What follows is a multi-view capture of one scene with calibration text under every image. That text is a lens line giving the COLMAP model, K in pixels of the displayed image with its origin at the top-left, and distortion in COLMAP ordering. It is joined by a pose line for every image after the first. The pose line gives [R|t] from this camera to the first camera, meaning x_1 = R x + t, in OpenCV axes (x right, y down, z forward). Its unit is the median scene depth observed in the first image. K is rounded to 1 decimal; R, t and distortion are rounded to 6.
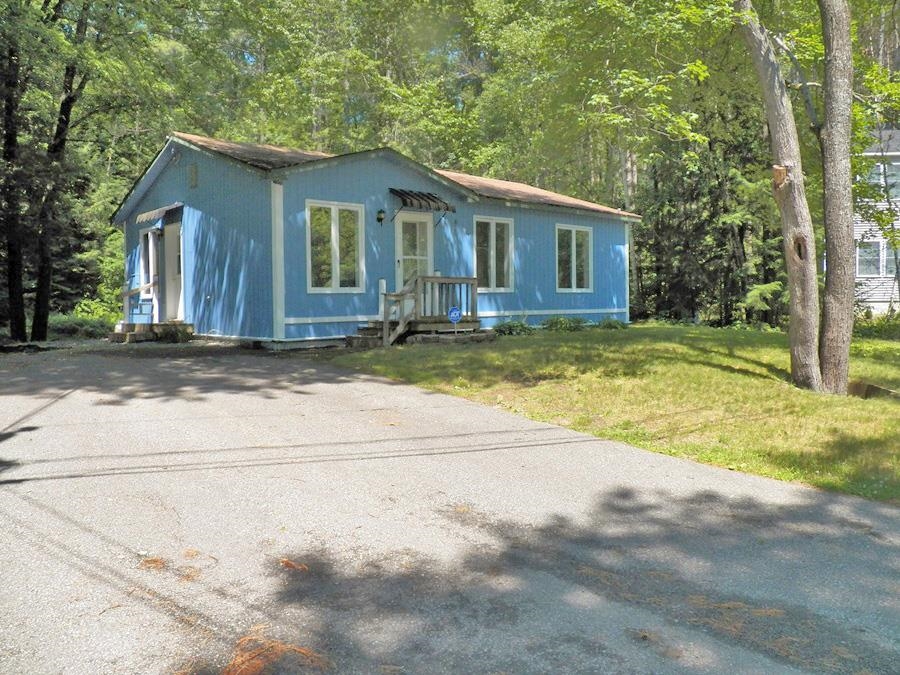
lens RADIAL K [[732.4, 0, 451.9], [0, 732.4, 350.0], [0, 0, 1]] dist [-0.145100, 0.103297]
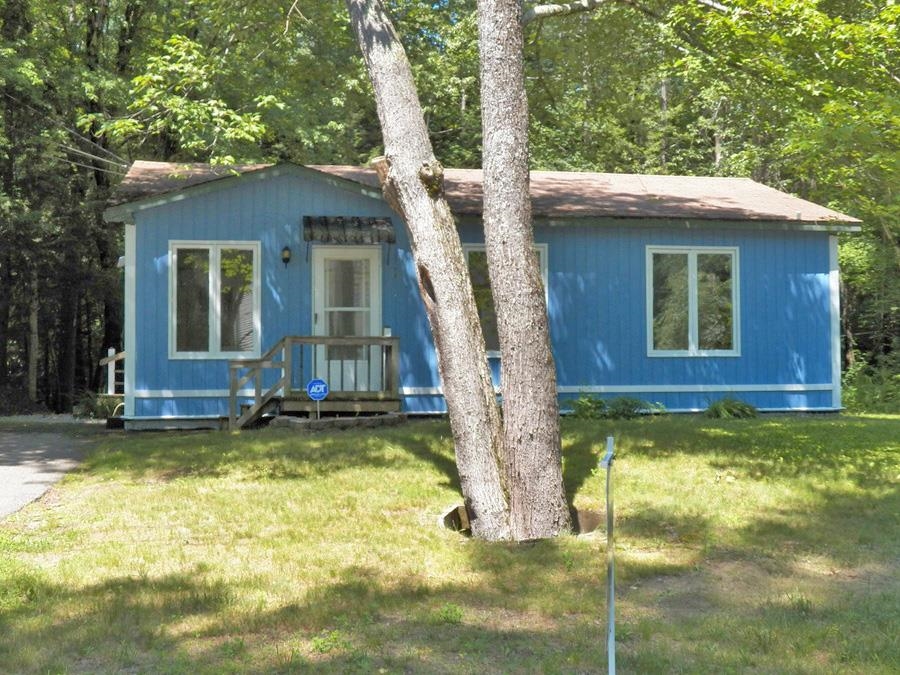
lens RADIAL K [[1174.0, 0, 450.0], [0, 1174.0, 337.5], [0, 0, 1]] dist [-0.056930, 0.002385]
pose [[0.834576, -0.006667, -0.550853, 0.653001], [-0.041484, 0.996327, -0.074910, -0.016626], [0.549329, 0.085370, 0.831234, 0.100838]]
